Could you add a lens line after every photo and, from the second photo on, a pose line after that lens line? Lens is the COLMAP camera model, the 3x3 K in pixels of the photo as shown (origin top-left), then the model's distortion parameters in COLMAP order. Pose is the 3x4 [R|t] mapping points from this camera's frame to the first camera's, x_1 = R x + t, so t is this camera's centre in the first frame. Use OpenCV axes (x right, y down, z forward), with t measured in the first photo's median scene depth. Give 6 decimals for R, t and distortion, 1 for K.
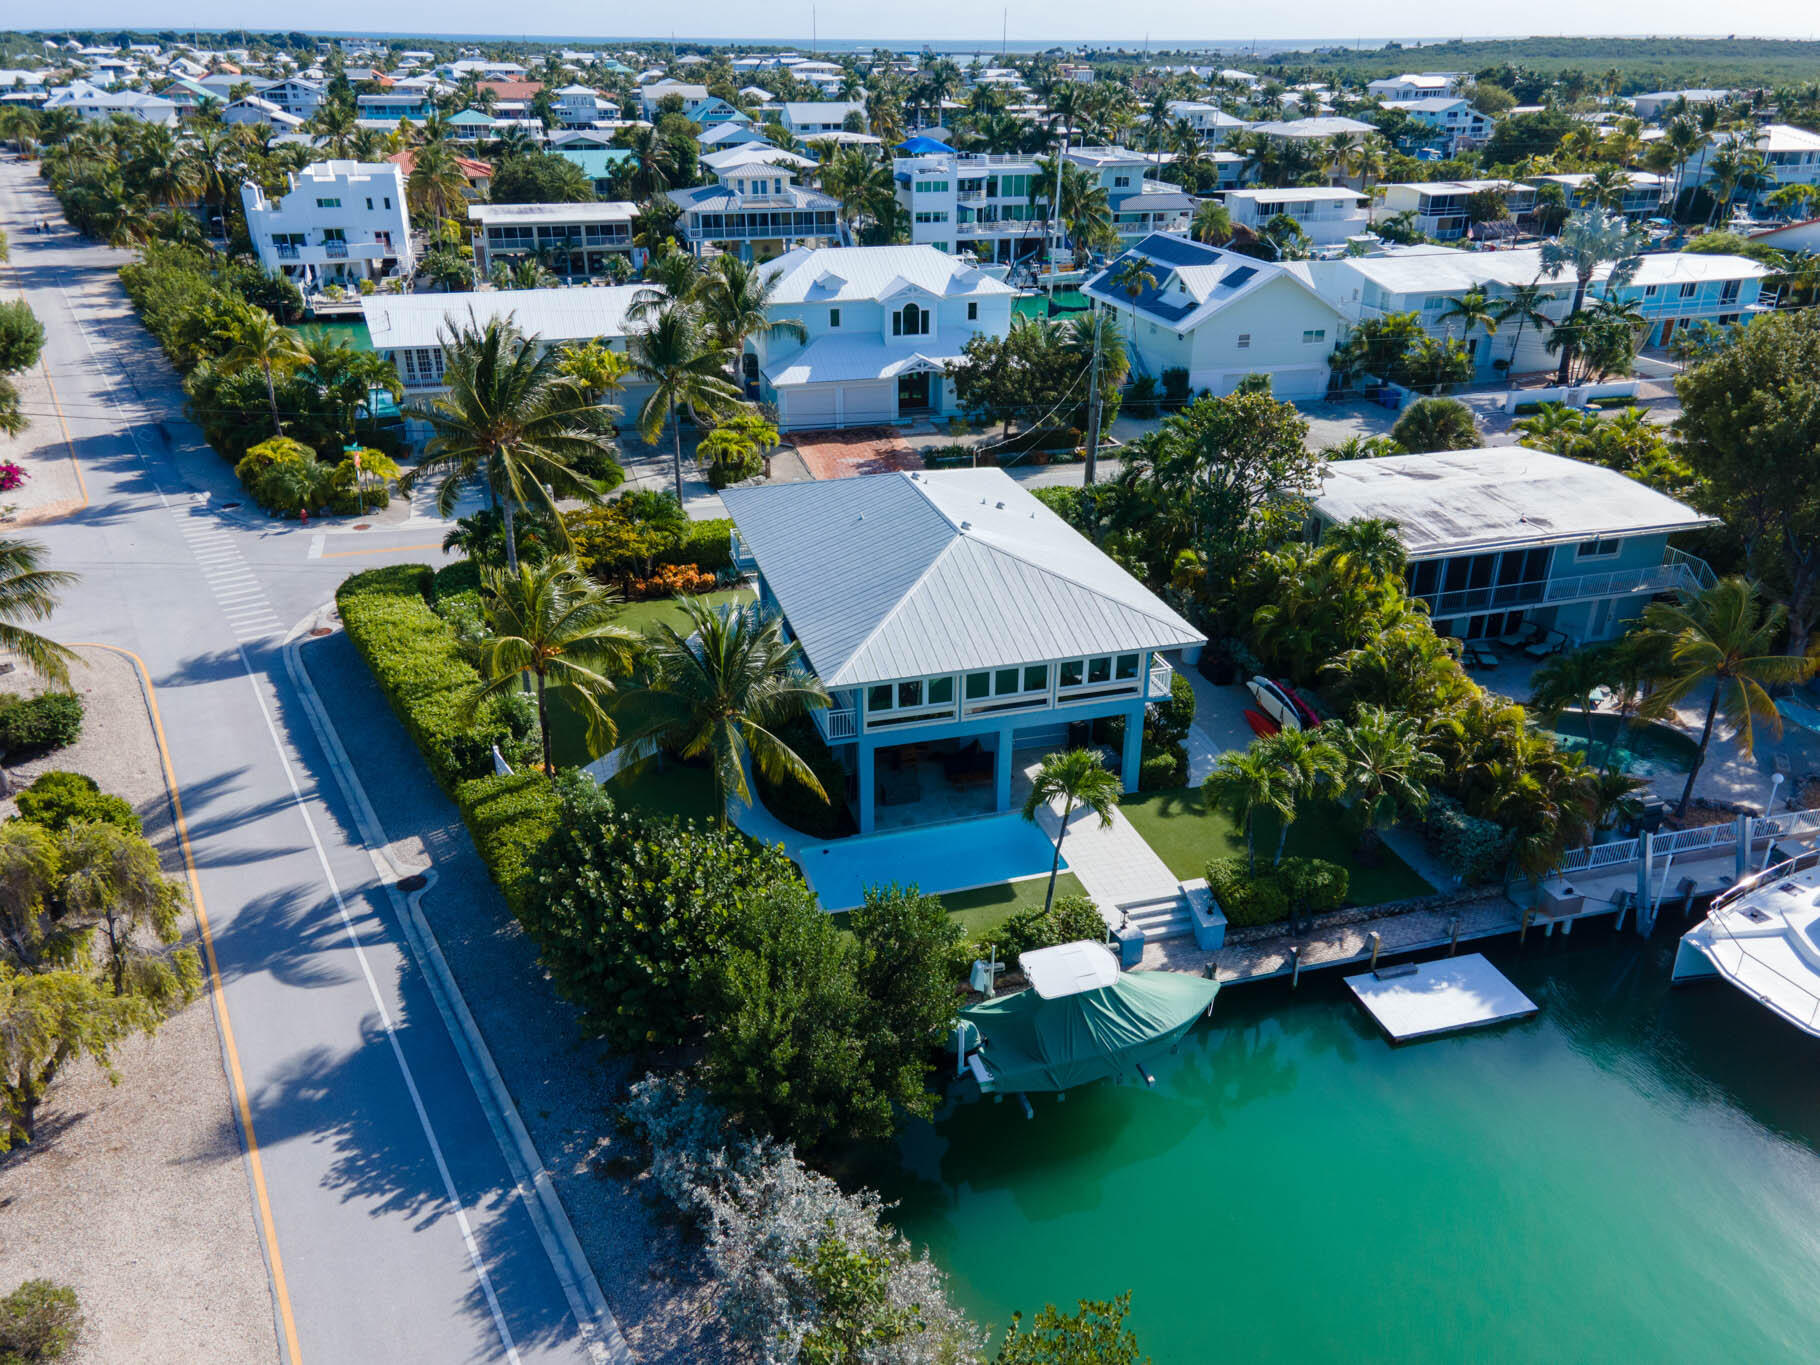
lens RADIAL K [[1361.8, 0, 931.9], [0, 1361.8, 685.2], [0, 0, 1]] dist [0.005138, 0.072917]
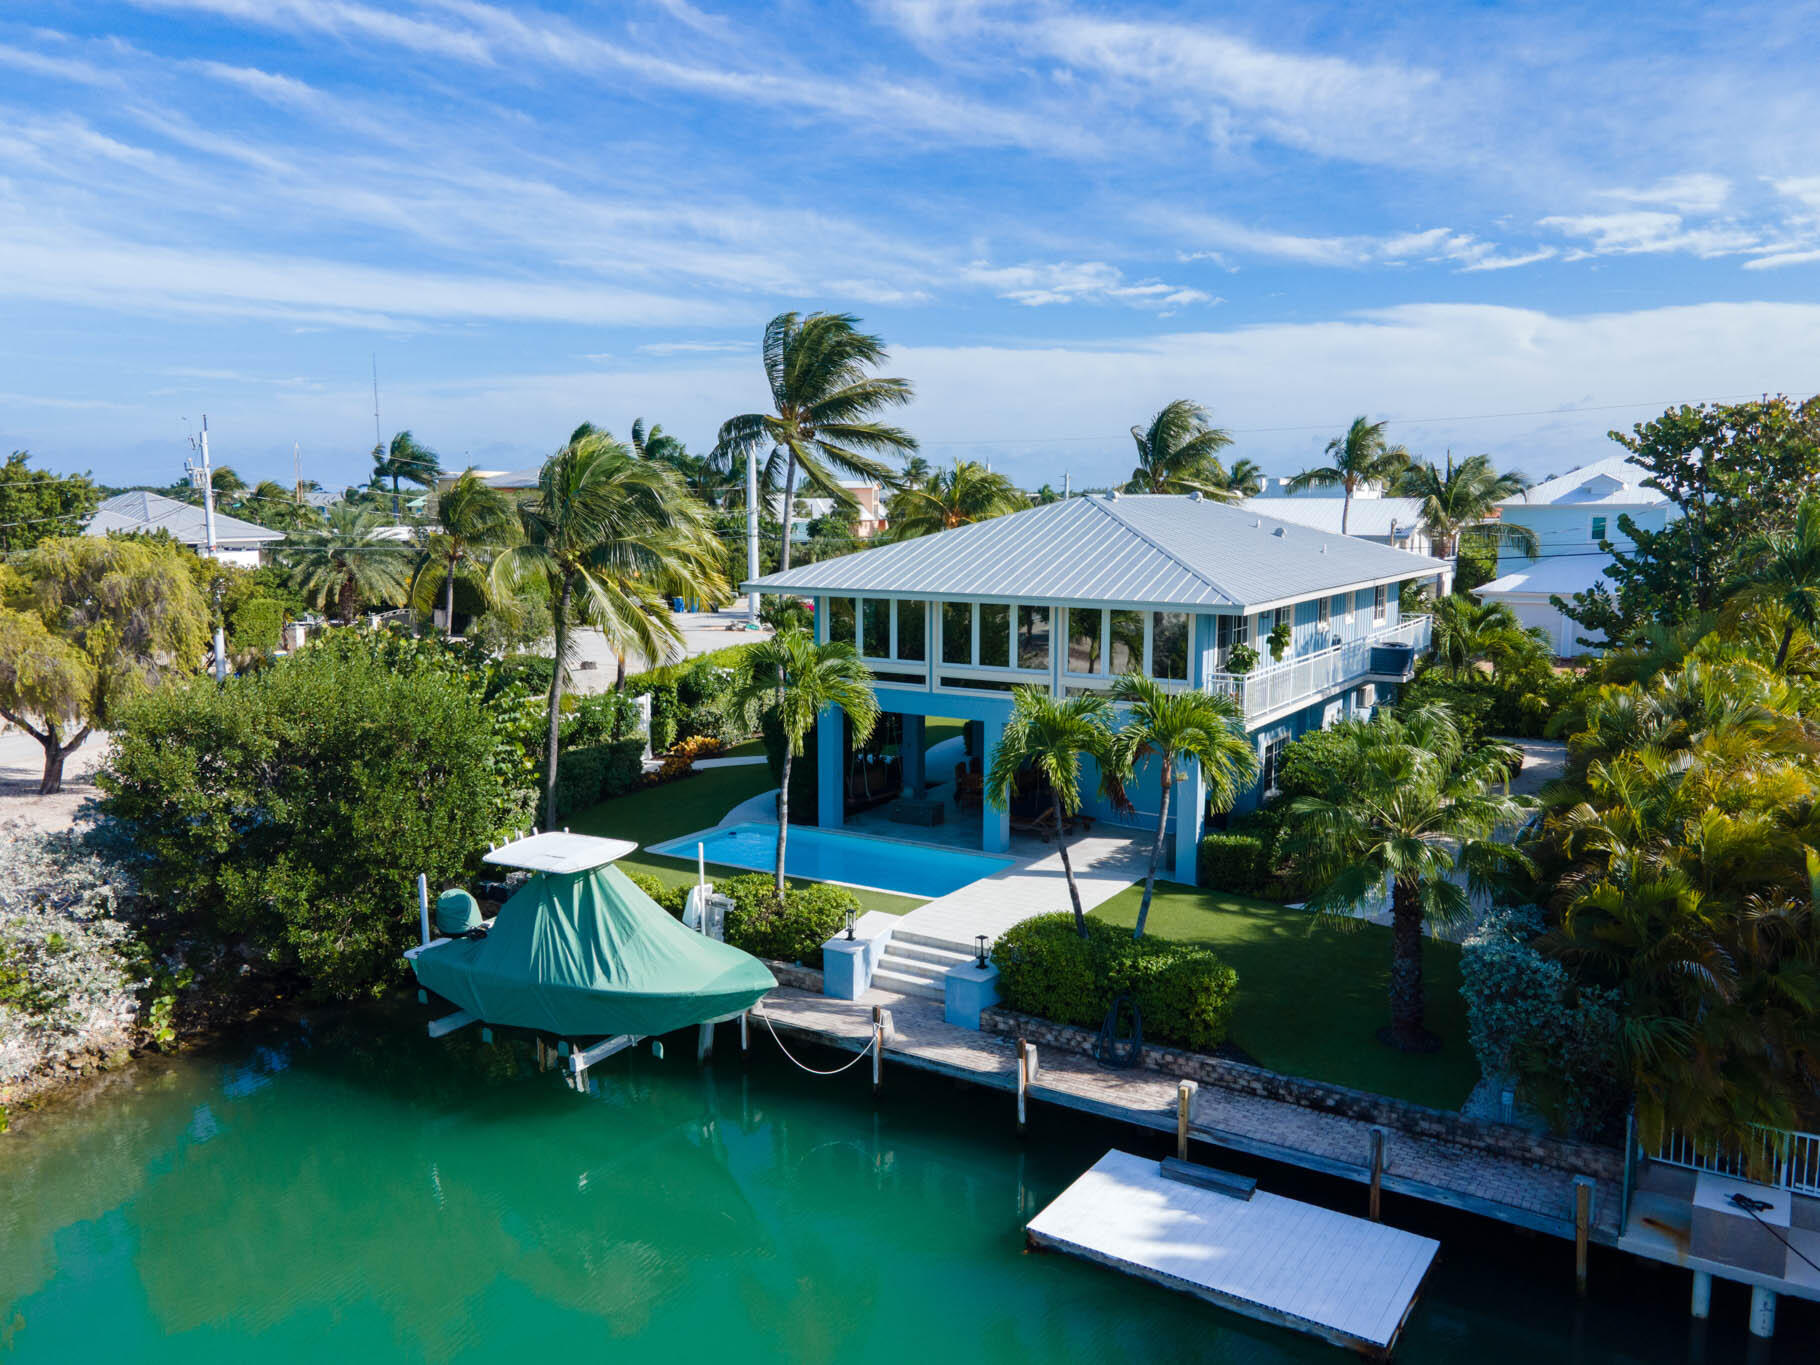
lens RADIAL K [[1397.7, 0, 910.0], [0, 1397.7, 682.5], [0, 0, 1]] dist [0.009703, 0.033408]
pose [[0.649591, 0.087743, -0.755204, 0.440156], [-0.323415, 0.930855, -0.170035, 0.116323], [0.688066, 0.354697, 0.633052, 0.392333]]
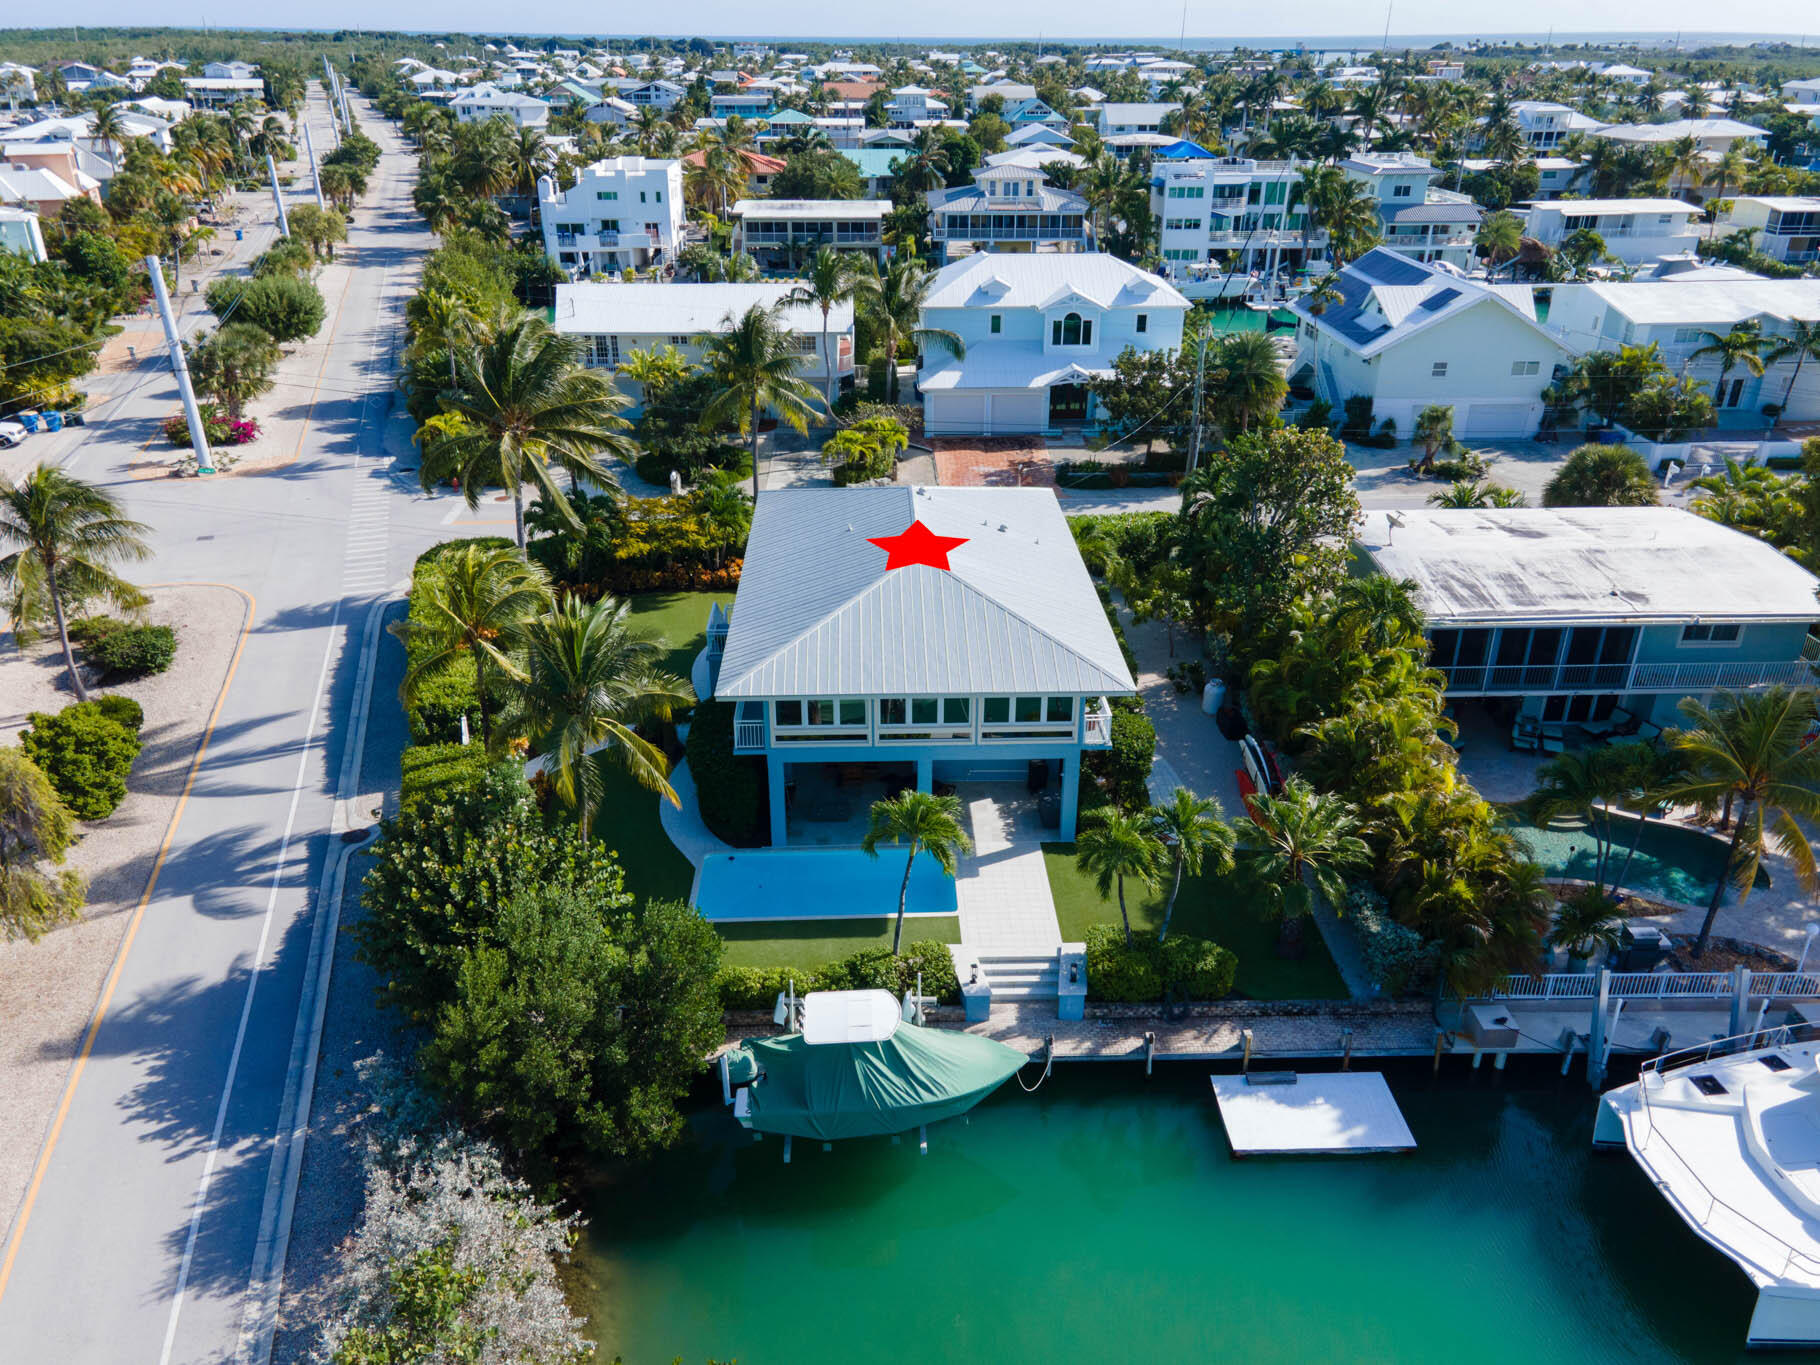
lens RADIAL K [[1361.8, 0, 931.9], [0, 1361.8, 685.2], [0, 0, 1]] dist [0.005138, 0.072917]
pose [[0.967591, 0.108196, -0.228168, 0.212456], [-0.108045, 0.994058, 0.013191, -0.025942], [0.228240, 0.011889, 0.973532, 0.044969]]
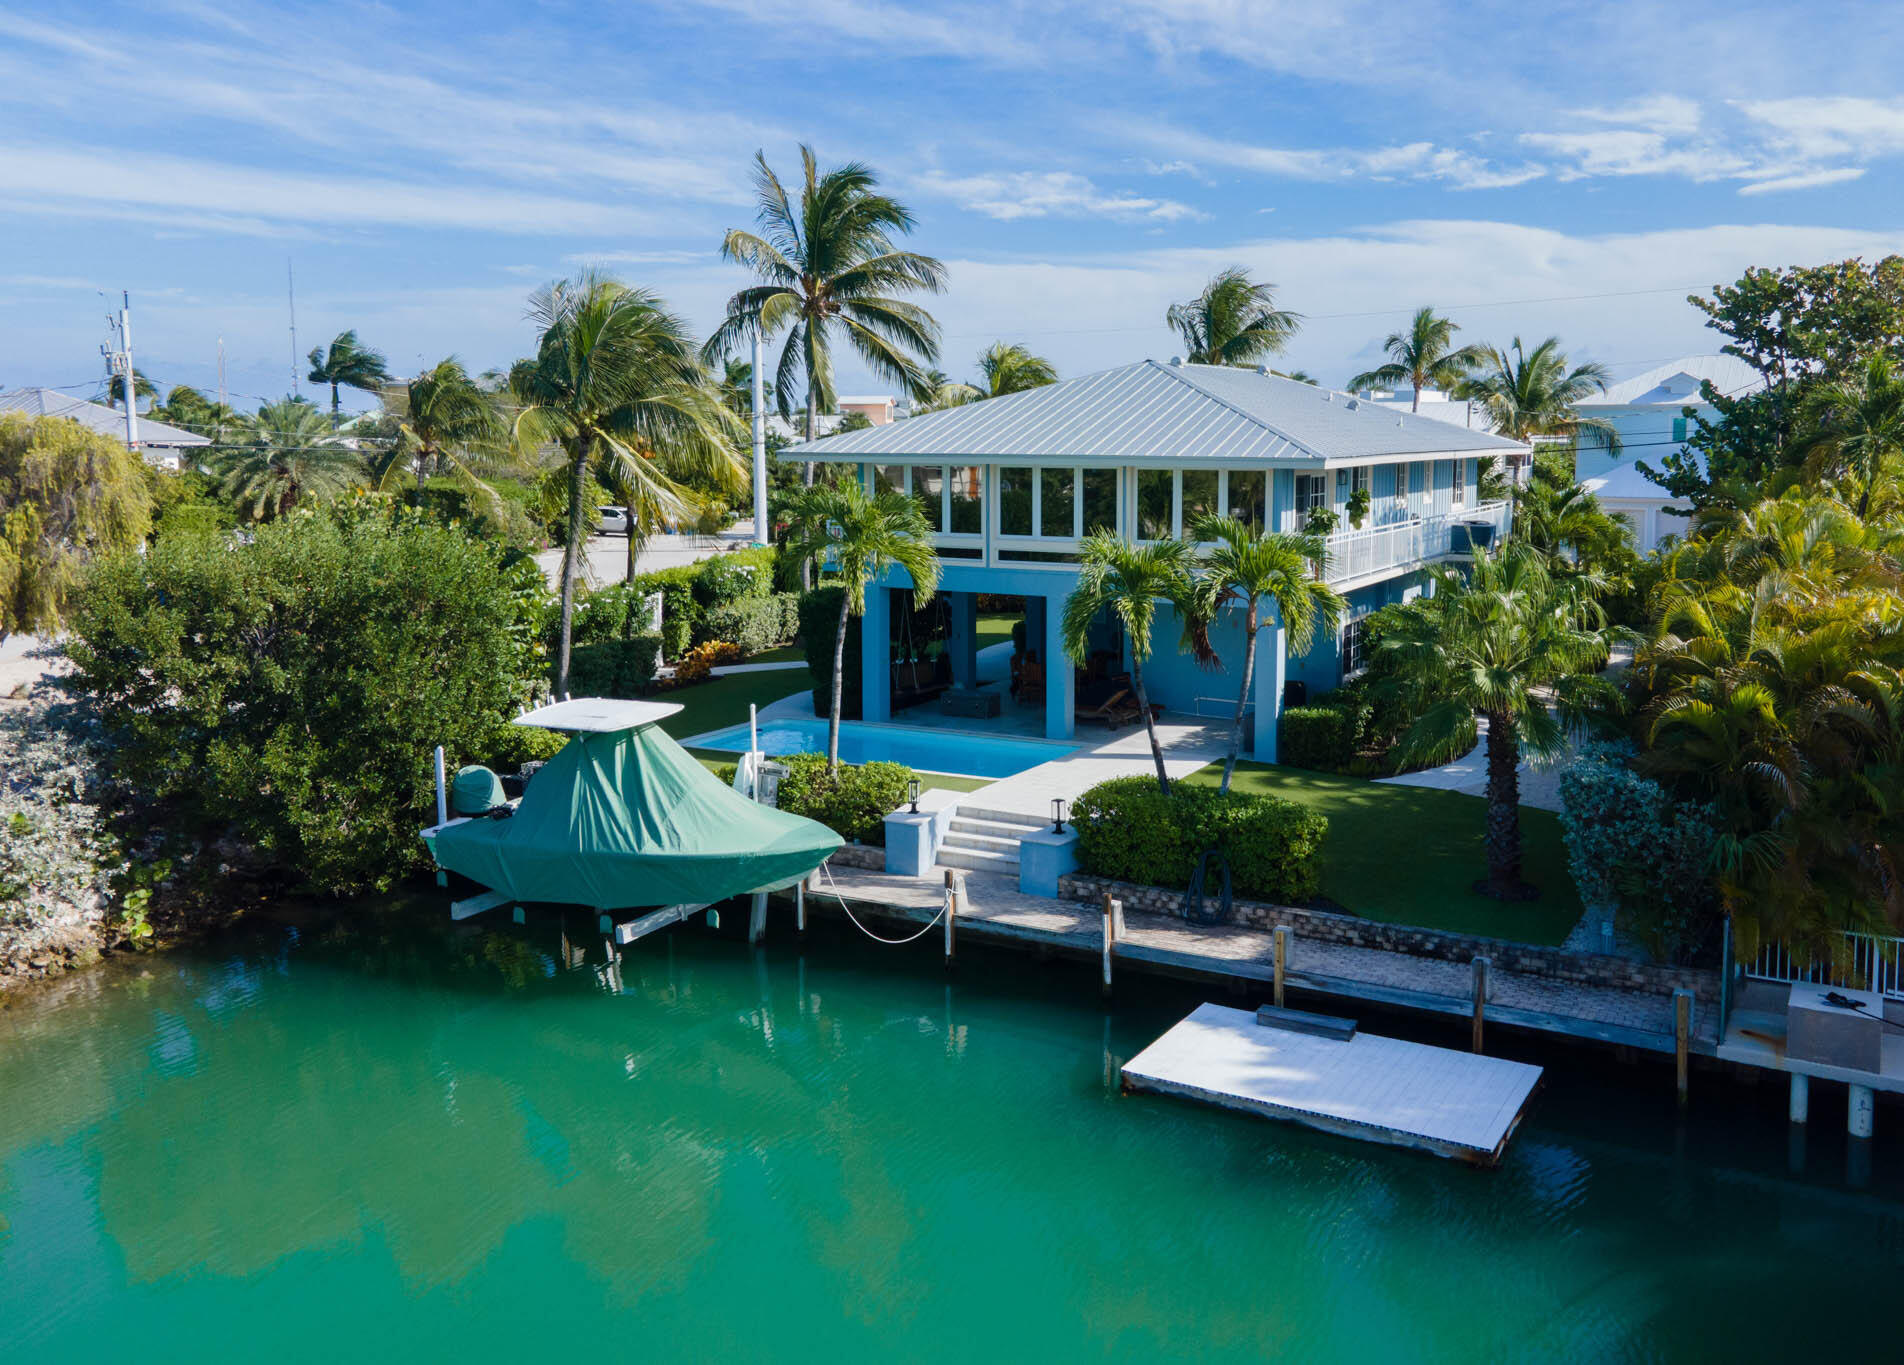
lens RADIAL K [[1599.7, 0, 1044.6], [0, 1599.7, 569.4], [0, 0, 1]] dist [-0.001106, 0.056567]
pose [[0.707000, 0.051673, -0.705323, 0.454712], [-0.302115, 0.923812, -0.235154, 0.156048], [0.639435, 0.379343, 0.668747, 0.372484]]
